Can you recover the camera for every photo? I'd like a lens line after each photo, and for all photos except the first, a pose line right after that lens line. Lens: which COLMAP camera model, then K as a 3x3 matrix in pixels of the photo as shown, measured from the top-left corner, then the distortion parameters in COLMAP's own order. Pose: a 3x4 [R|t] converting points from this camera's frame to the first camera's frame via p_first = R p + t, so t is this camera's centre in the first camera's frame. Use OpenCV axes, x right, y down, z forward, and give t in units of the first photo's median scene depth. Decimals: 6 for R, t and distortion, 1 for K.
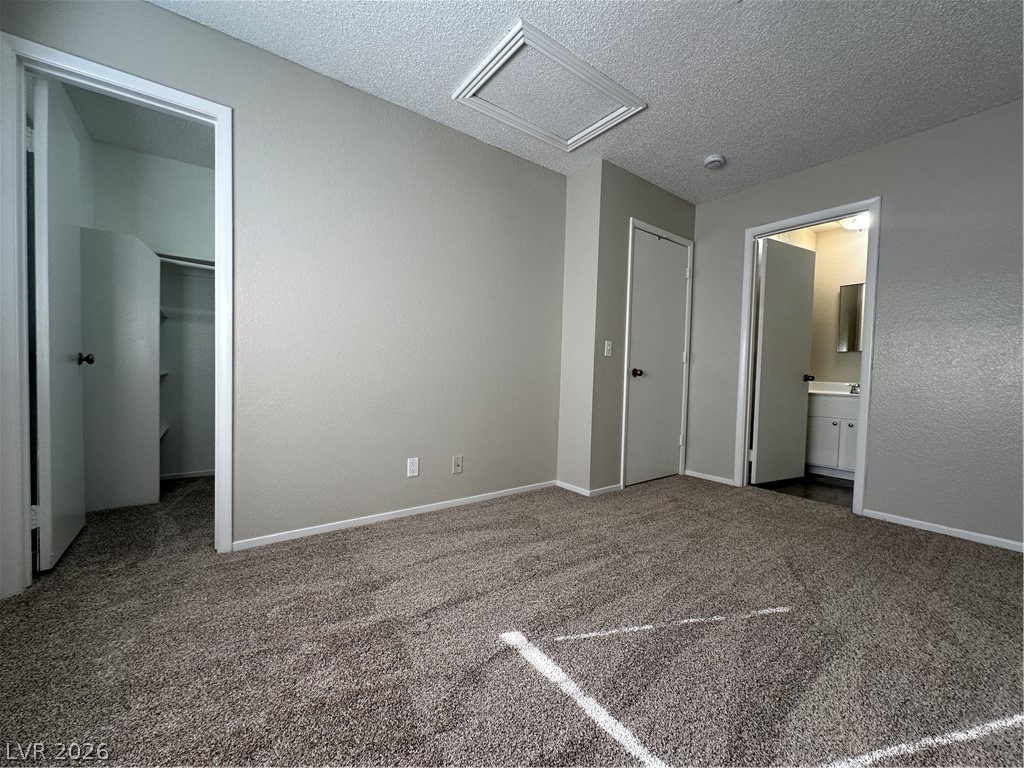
lens RADIAL K [[408.8, 0, 511.2], [0, 408.8, 383.9], [0, 0, 1]] dist [-0.002235, 0.000246]
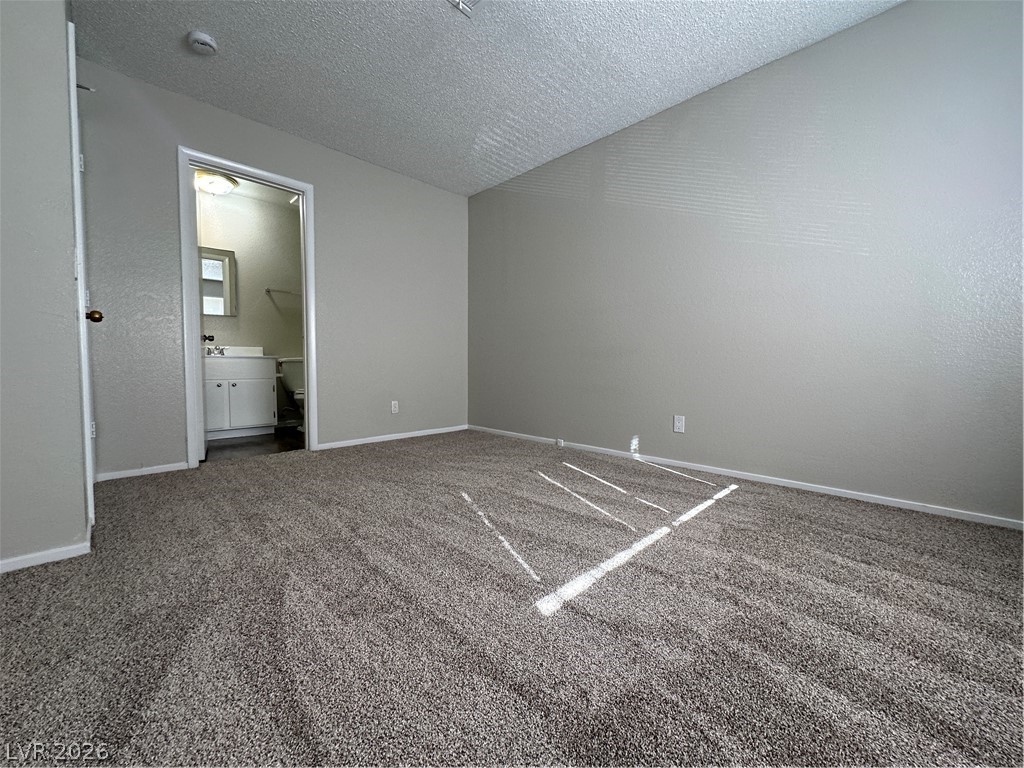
lens RADIAL K [[408.8, 0, 511.2], [0, 408.8, 383.9], [0, 0, 1]] dist [-0.002235, 0.000246]
pose [[-0.144051, -0.078412, 0.986459, -0.573099], [0.022021, 0.996355, 0.082415, 0.053412], [-0.989325, 0.033595, -0.141799, 0.840444]]
